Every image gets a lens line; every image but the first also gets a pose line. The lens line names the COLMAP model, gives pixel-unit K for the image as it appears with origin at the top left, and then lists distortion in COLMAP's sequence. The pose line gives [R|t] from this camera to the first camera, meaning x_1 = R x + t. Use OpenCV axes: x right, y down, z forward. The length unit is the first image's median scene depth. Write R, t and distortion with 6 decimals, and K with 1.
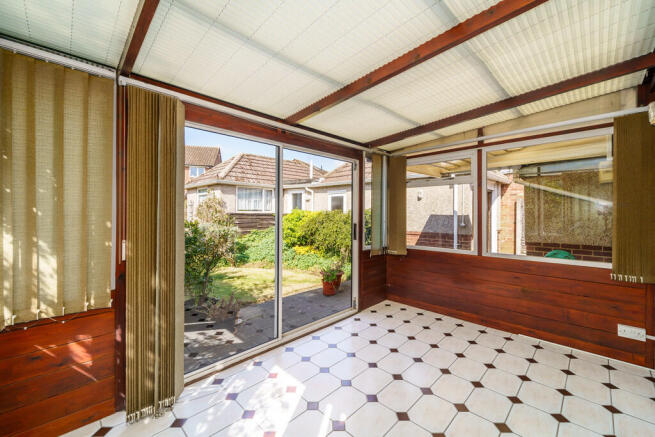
lens RADIAL K [[266.2, 0, 327.1], [0, 266.2, 212.1], [0, 0, 1]] dist [0.000928, 0.000105]
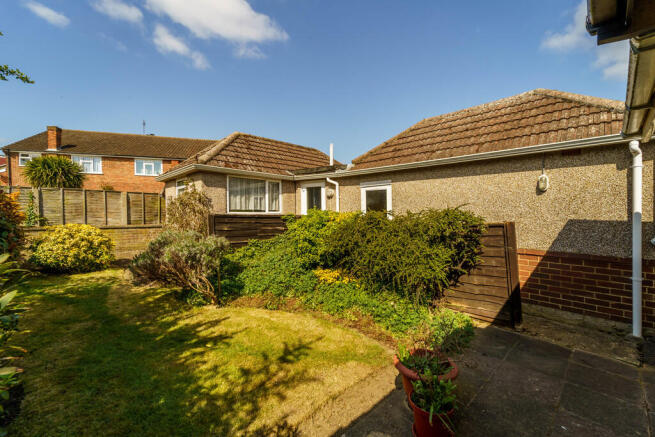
lens RADIAL K [[266.2, 0, 327.1], [0, 266.2, 212.1], [0, 0, 1]] dist [0.000928, 0.000105]
pose [[0.999800, -0.000780, -0.019992, -0.075172], [0.000850, 0.999994, 0.003500, -0.006544], [0.019989, -0.003517, 0.999794, 0.340294]]
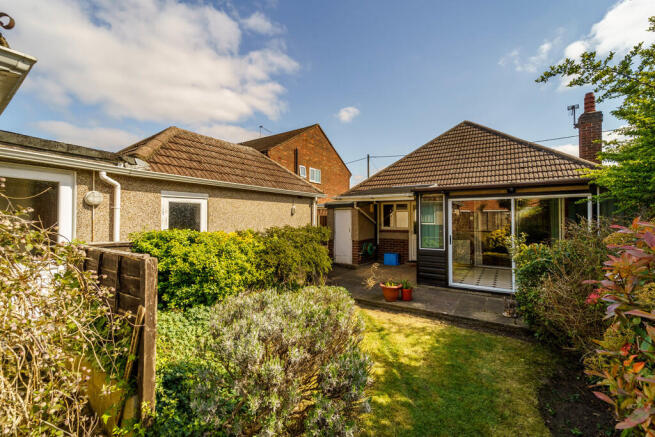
lens RADIAL K [[266.2, 0, 327.1], [0, 266.2, 212.1], [0, 0, 1]] dist [0.000928, 0.000105]
pose [[-0.191285, 0.014762, 0.981423, -0.593733], [-0.003025, 0.999873, -0.015629, -0.033521], [-0.981530, -0.005959, -0.191216, 0.852217]]
